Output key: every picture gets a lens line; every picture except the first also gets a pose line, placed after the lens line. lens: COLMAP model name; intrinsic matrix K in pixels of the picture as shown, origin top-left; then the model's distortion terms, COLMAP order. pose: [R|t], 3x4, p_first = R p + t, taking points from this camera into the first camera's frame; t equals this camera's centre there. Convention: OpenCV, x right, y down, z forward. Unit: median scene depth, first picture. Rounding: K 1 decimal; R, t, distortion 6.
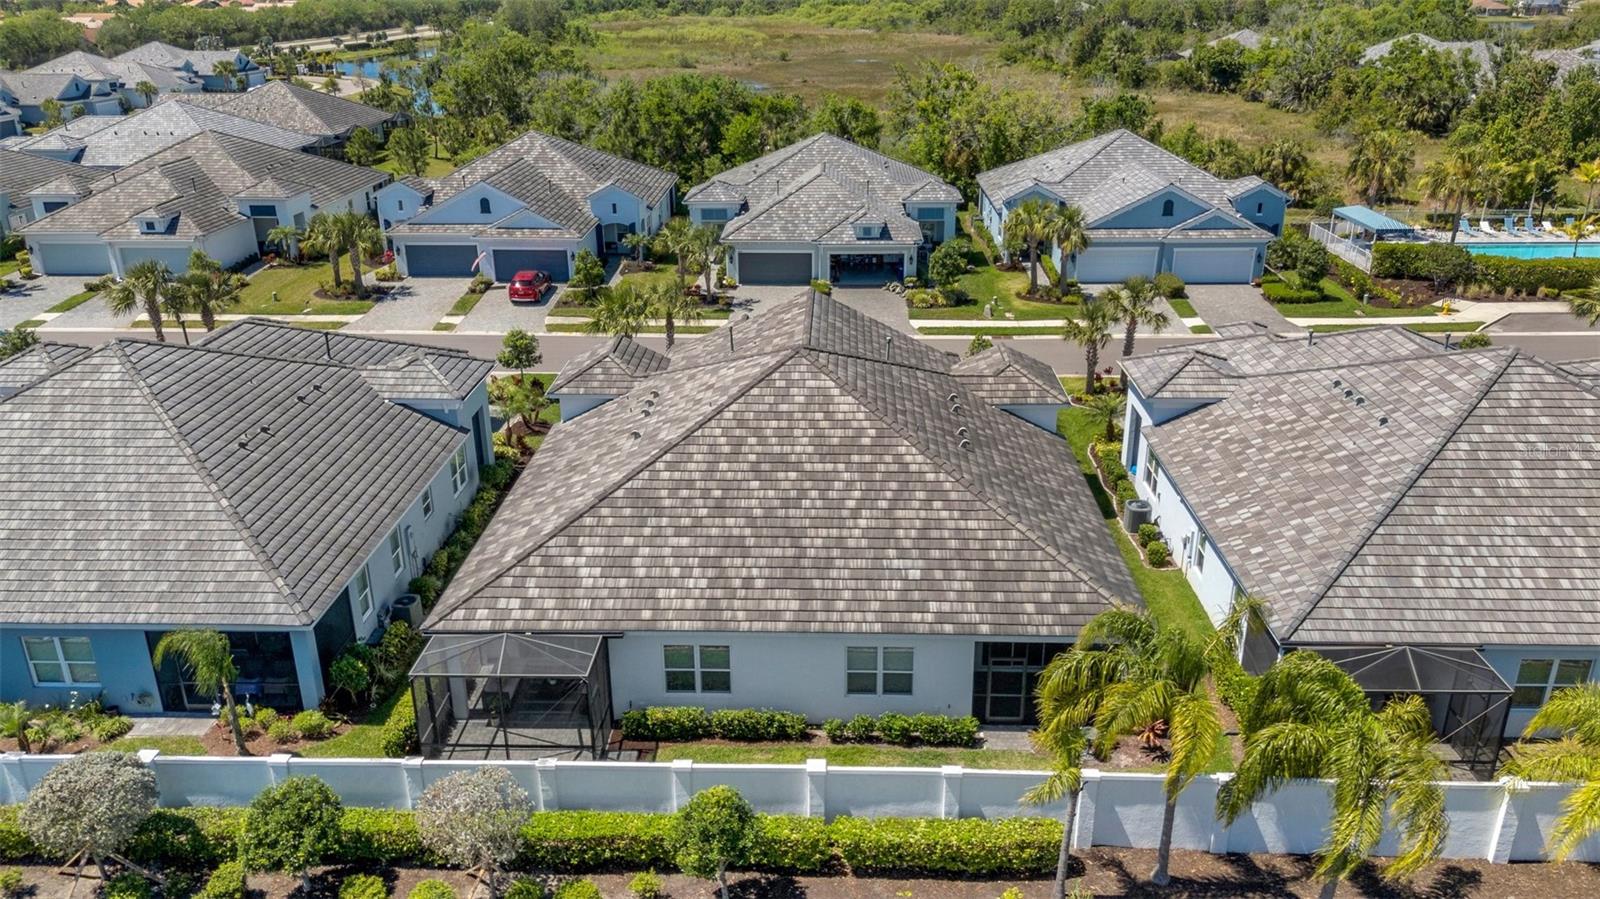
lens RADIAL K [[1185.6, 0, 797.7], [0, 1185.6, 451.0], [0, 0, 1]] dist [0.048822, -0.040128]
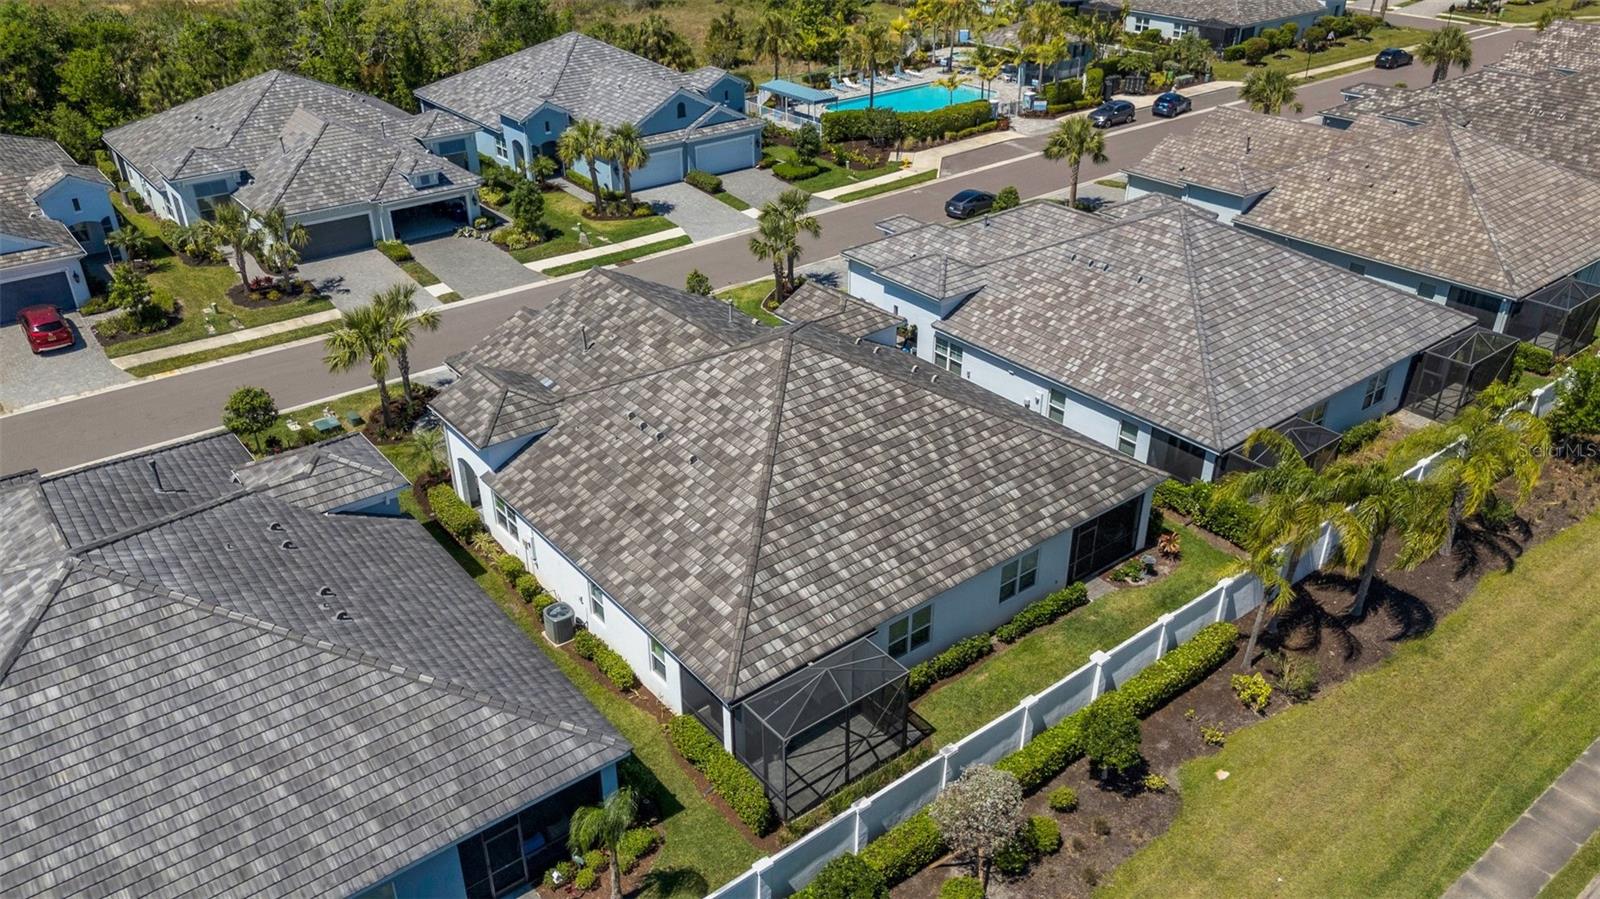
lens RADIAL K [[1185.6, 0, 800.3], [0, 1185.6, 452.2], [0, 0, 1]] dist [0.048822, -0.040128]
pose [[0.760970, -0.312429, 0.568605, -0.357552], [0.237873, 0.949739, 0.203501, -0.113649], [-0.603606, -0.019602, 0.797042, 0.069273]]
